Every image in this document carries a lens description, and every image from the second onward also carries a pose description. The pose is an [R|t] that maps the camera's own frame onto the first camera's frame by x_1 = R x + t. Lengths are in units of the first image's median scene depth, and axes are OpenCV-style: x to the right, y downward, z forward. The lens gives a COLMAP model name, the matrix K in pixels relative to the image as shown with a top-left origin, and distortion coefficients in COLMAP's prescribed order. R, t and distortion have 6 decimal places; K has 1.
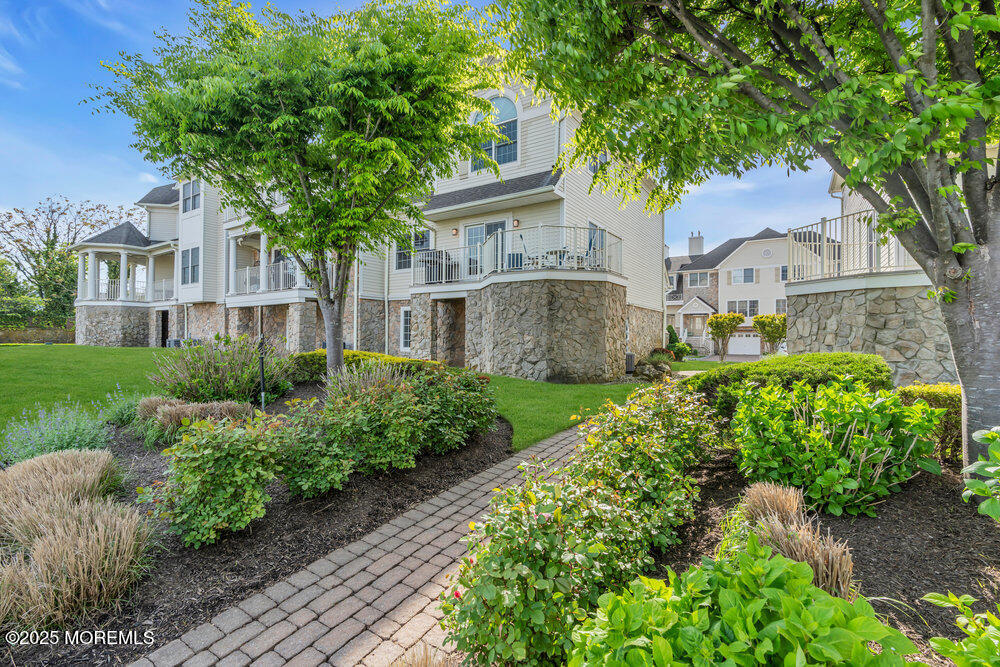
lens RADIAL K [[448.9, 0, 501.0], [0, 448.9, 334.8], [0, 0, 1]] dist [-0.003371, 0.000290]
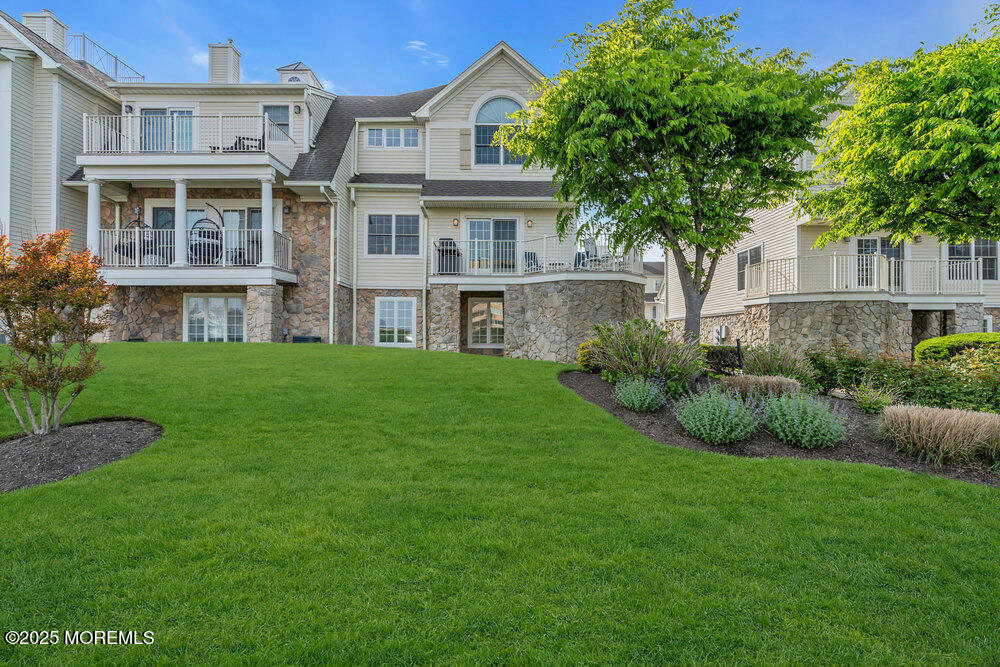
lens RADIAL K [[448.9, 0, 501.0], [0, 448.9, 334.8], [0, 0, 1]] dist [-0.003371, 0.000290]
pose [[0.828783, -0.000351, 0.559570, -0.607321], [-0.001405, 0.999995, 0.002709, 0.011950], [-0.559569, -0.003031, 0.828778, 0.153045]]
